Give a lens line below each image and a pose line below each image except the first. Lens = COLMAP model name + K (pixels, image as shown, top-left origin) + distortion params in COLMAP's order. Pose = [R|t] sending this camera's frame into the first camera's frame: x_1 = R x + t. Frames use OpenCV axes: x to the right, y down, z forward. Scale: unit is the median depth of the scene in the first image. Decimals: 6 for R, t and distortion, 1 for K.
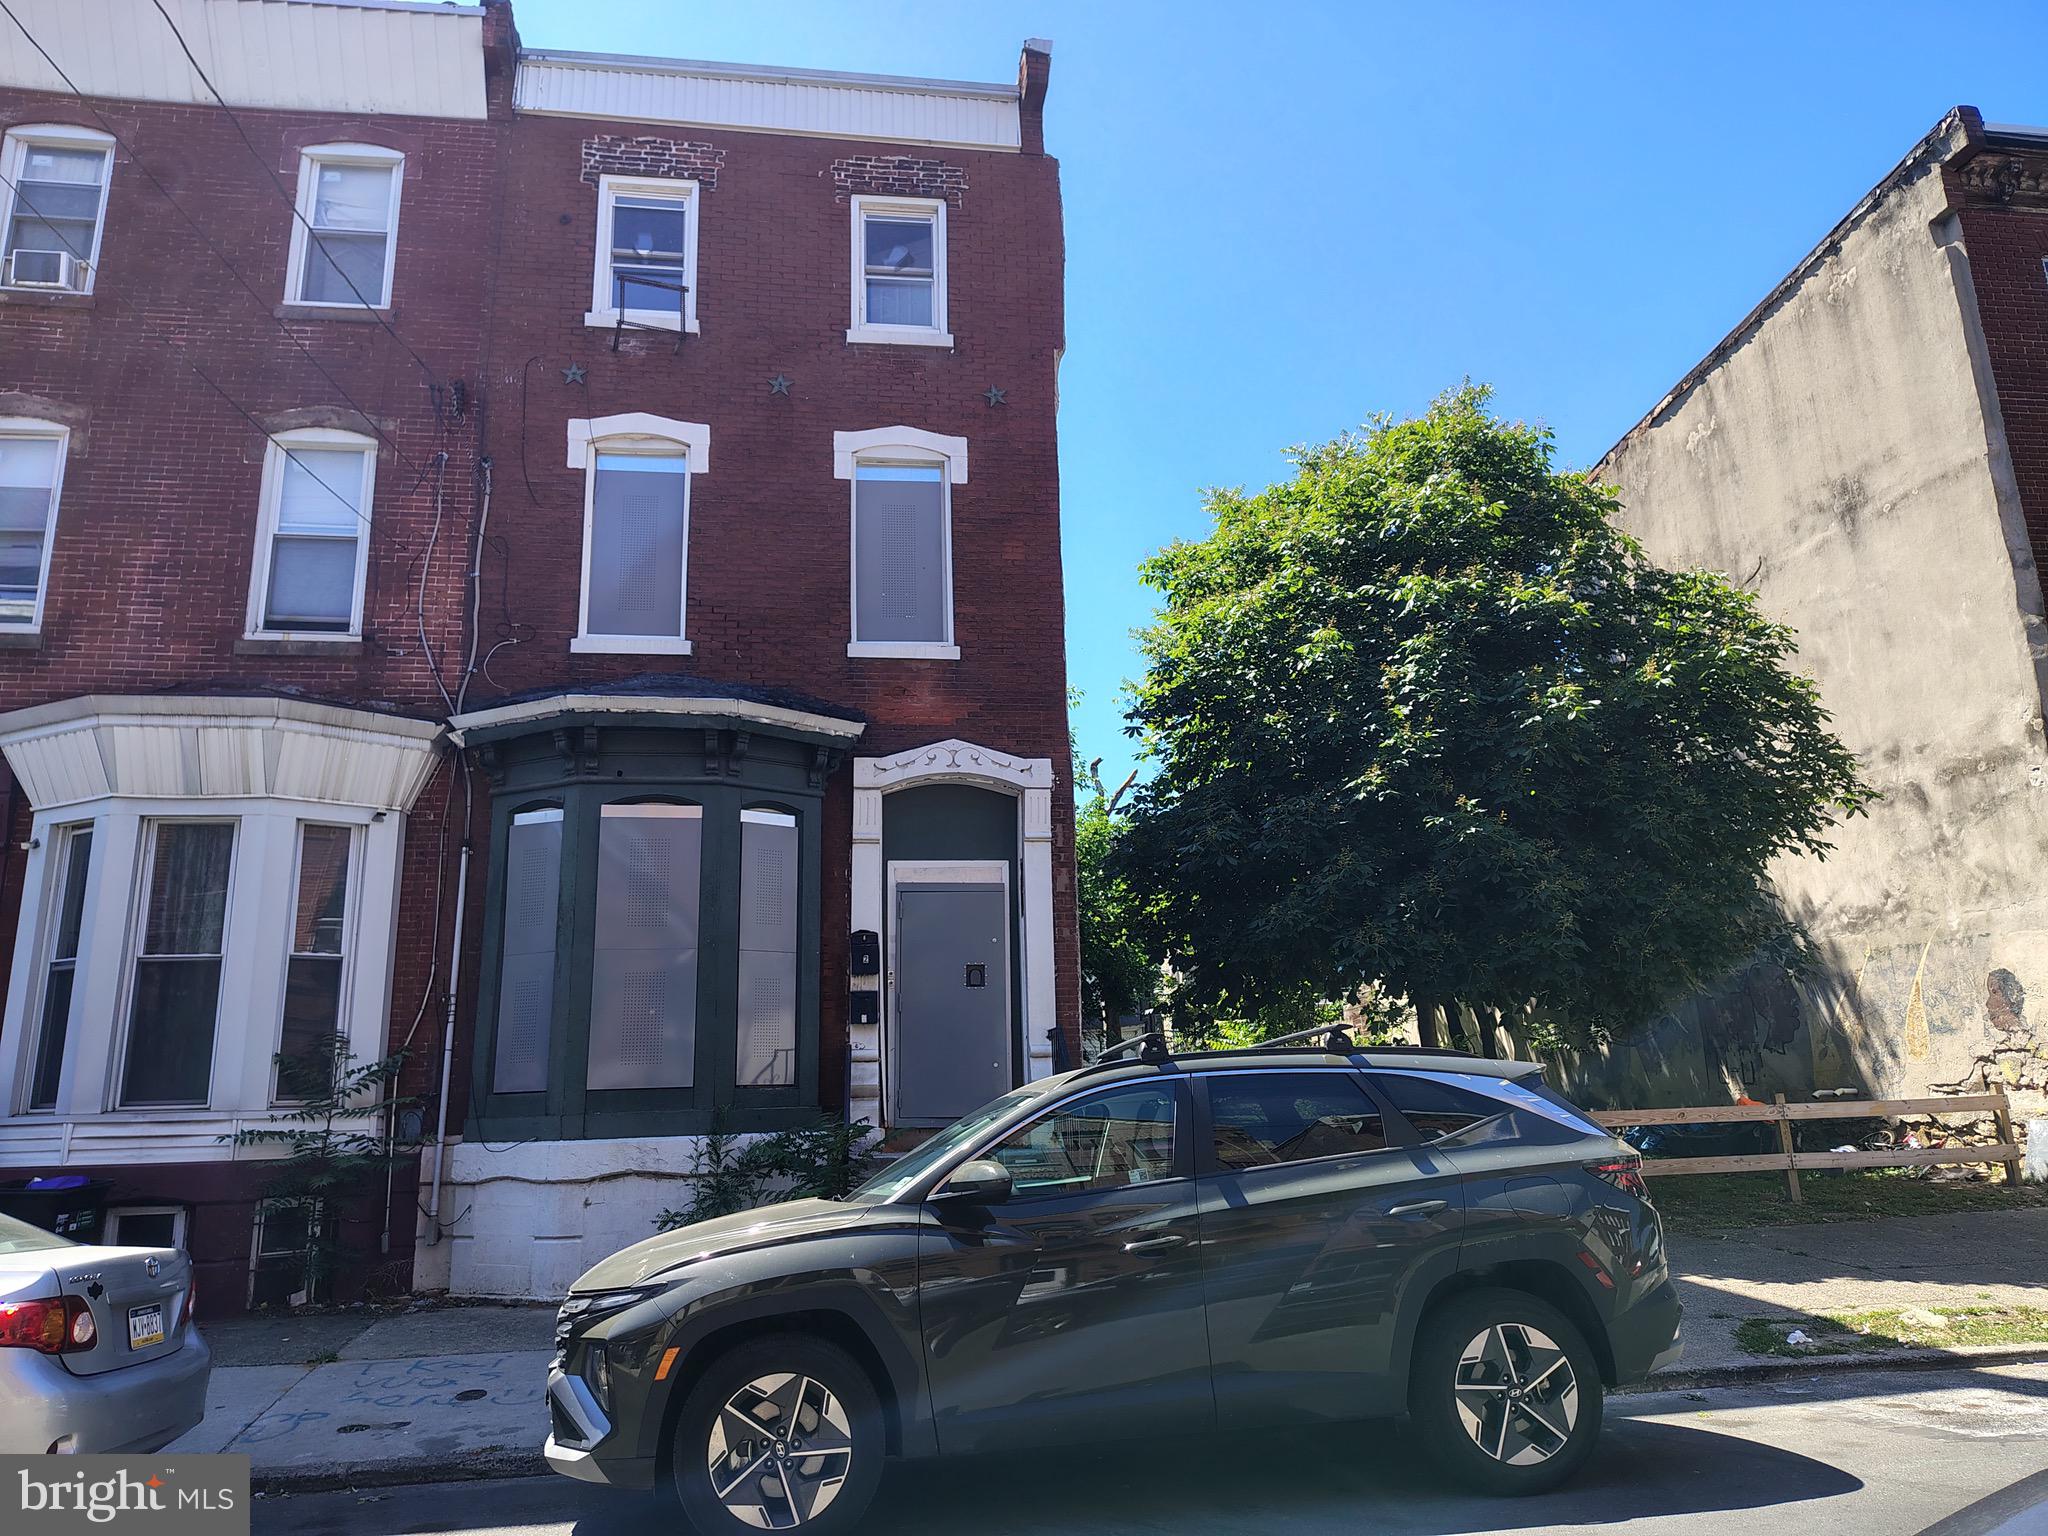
lens RADIAL K [[1385.2, 0, 967.9], [0, 1385.2, 725.1], [0, 0, 1]] dist [0.024199, -0.015771]
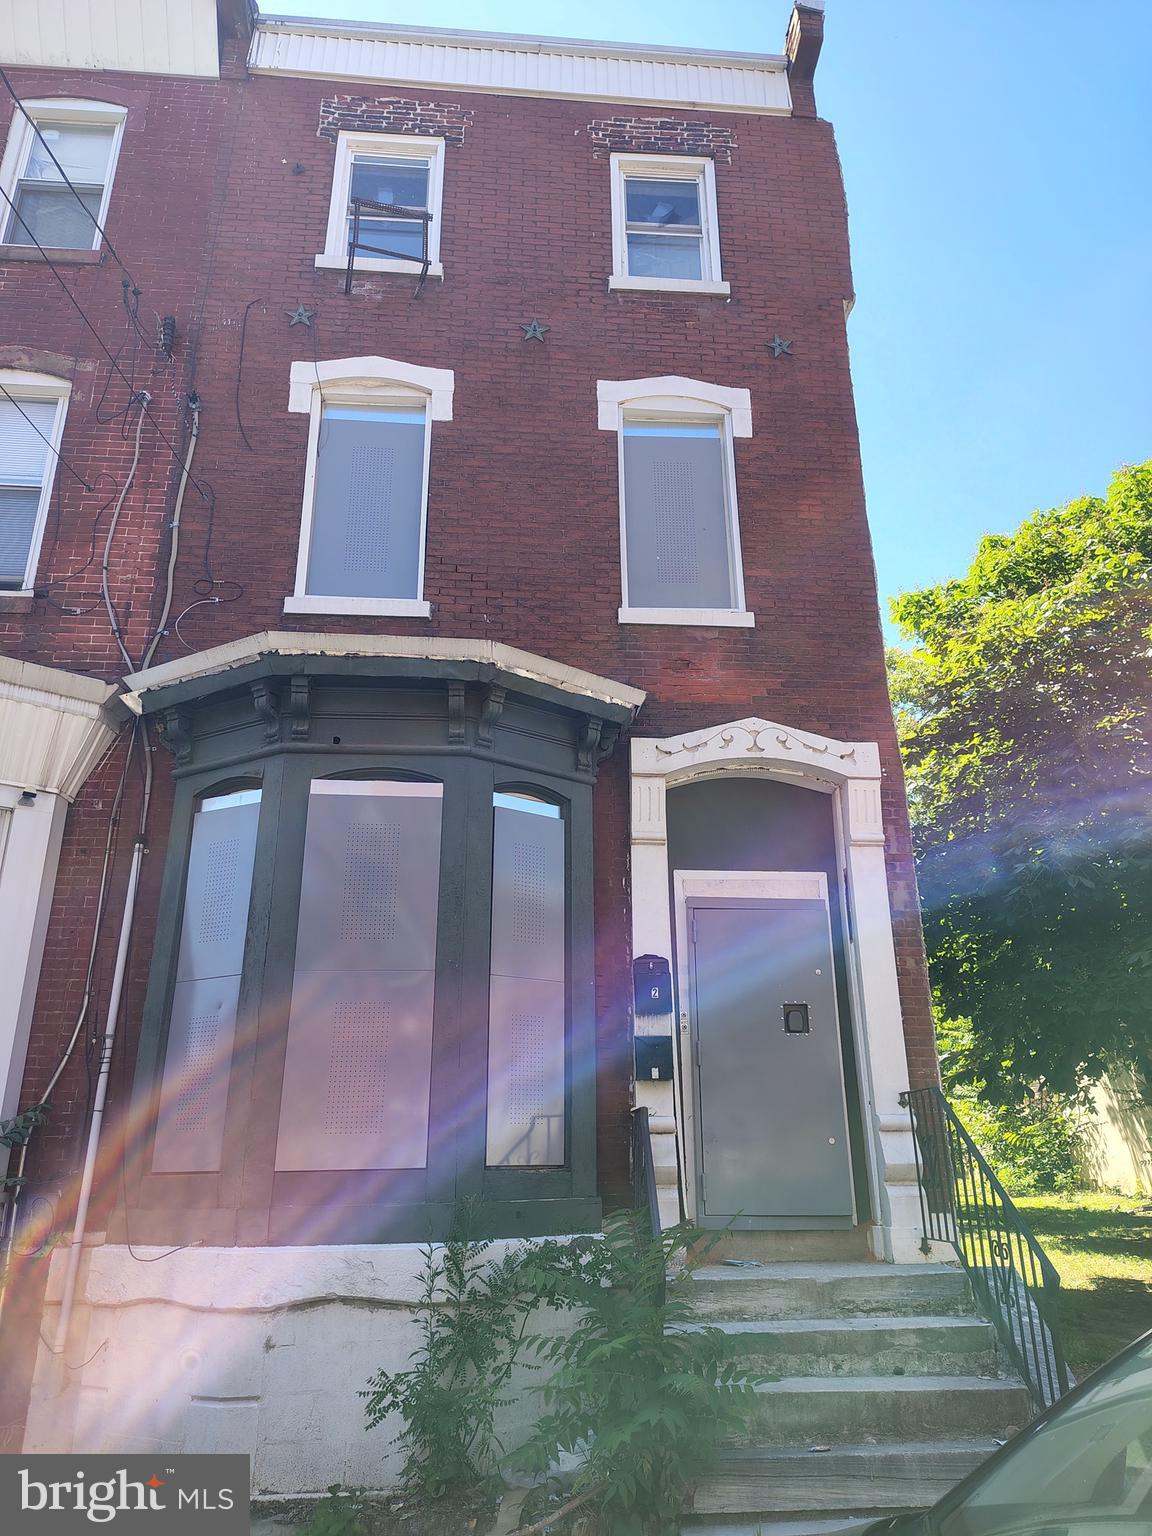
lens RADIAL K [[1038.9, 0, 579.1], [0, 1038.9, 759.4], [0, 0, 1]] dist [0.024199, -0.015771]
pose [[0.999253, -0.001733, -0.038608, -0.087756], [-0.002401, 0.994282, -0.106764, 0.097860], [0.038572, 0.106776, 0.993535, 0.402374]]
